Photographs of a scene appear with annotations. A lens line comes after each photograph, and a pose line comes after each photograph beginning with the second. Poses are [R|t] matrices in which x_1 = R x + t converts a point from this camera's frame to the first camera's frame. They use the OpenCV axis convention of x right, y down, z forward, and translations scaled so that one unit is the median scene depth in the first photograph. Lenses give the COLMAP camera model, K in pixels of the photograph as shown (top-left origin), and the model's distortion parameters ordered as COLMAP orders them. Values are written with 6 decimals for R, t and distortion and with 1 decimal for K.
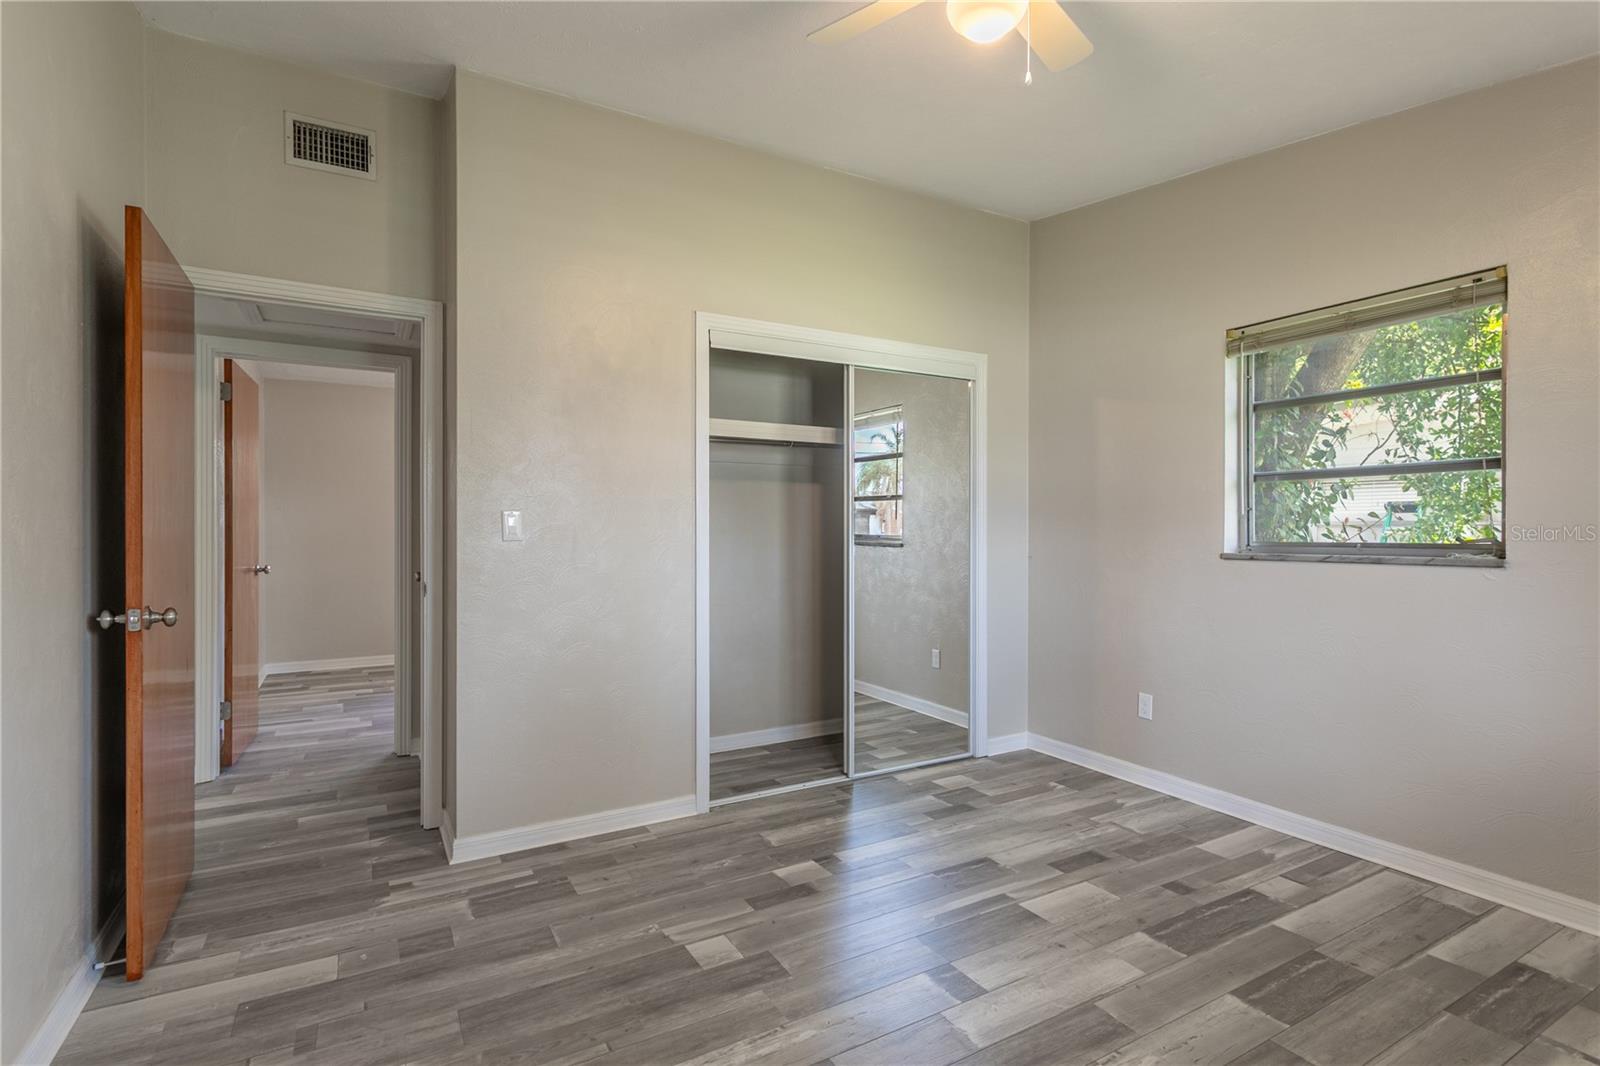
lens RADIAL K [[759.9, 0, 806.7], [0, 759.9, 528.6], [0, 0, 1]] dist [0.004645, -0.000028]
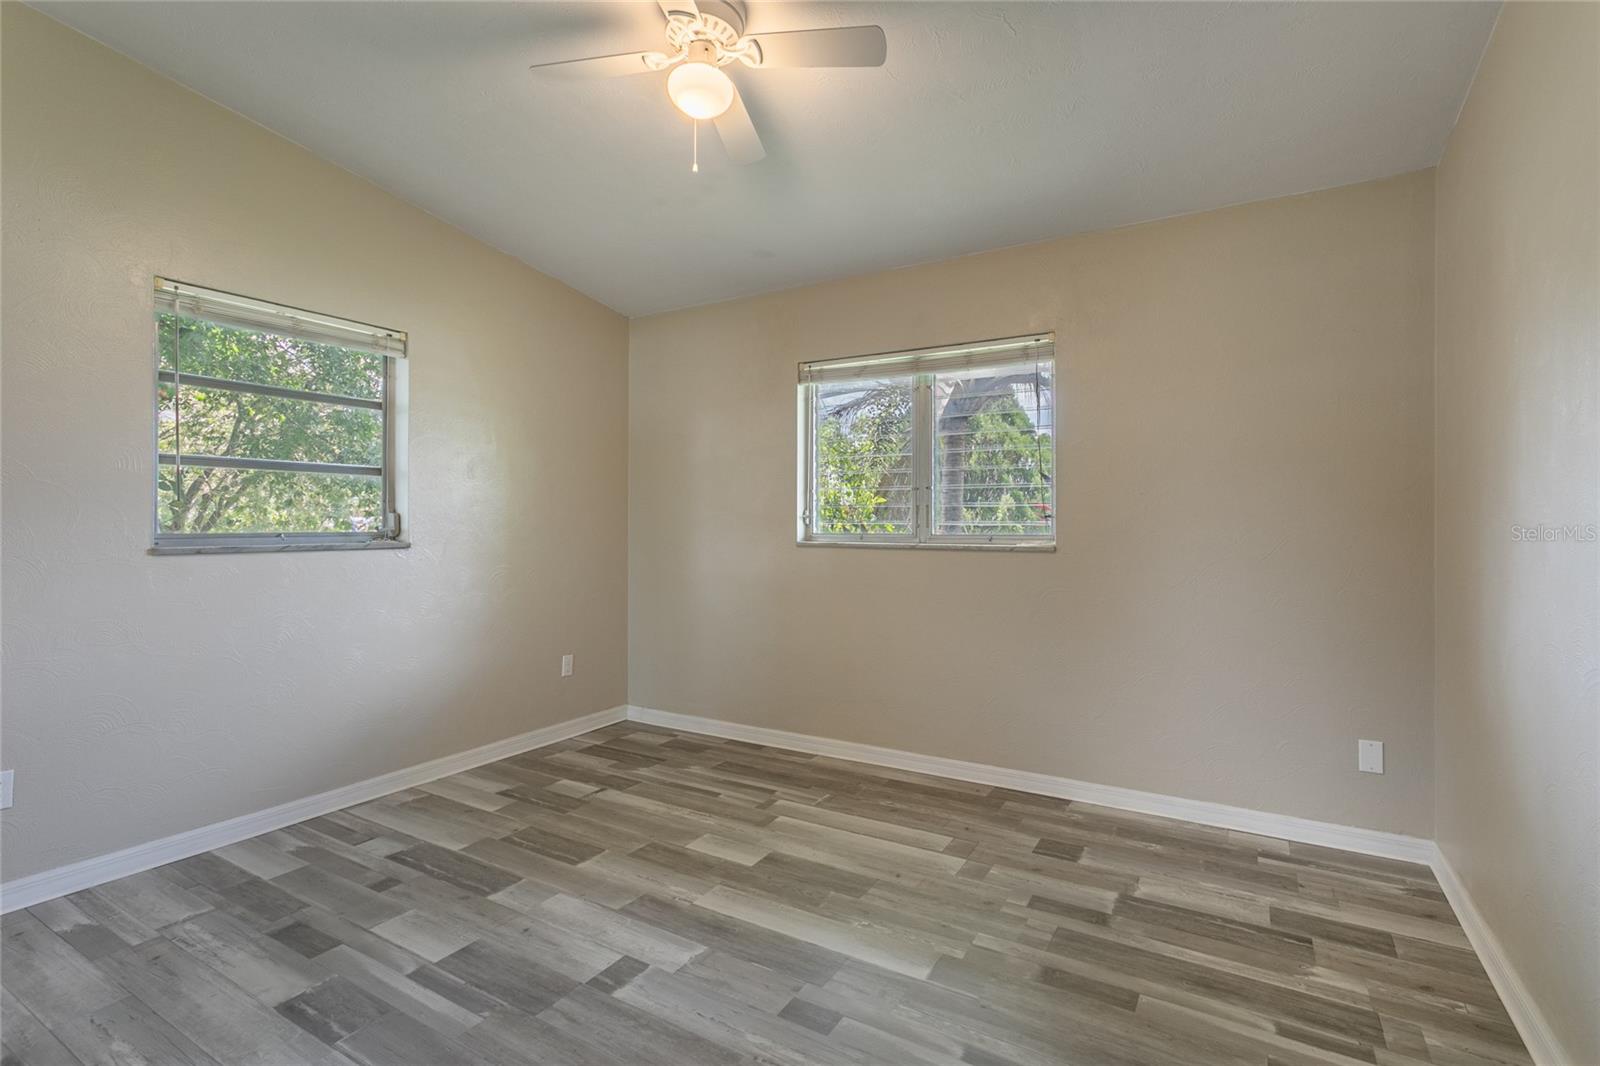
lens RADIAL K [[759.9, 0, 798.3], [0, 759.9, 528.2], [0, 0, 1]] dist [0.004645, -0.000028]
pose [[-0.478721, -0.006784, 0.877941, -0.637452], [-0.005951, 0.999972, 0.004482, 0.009096], [-0.877947, -0.003079, -0.478748, 1.037971]]
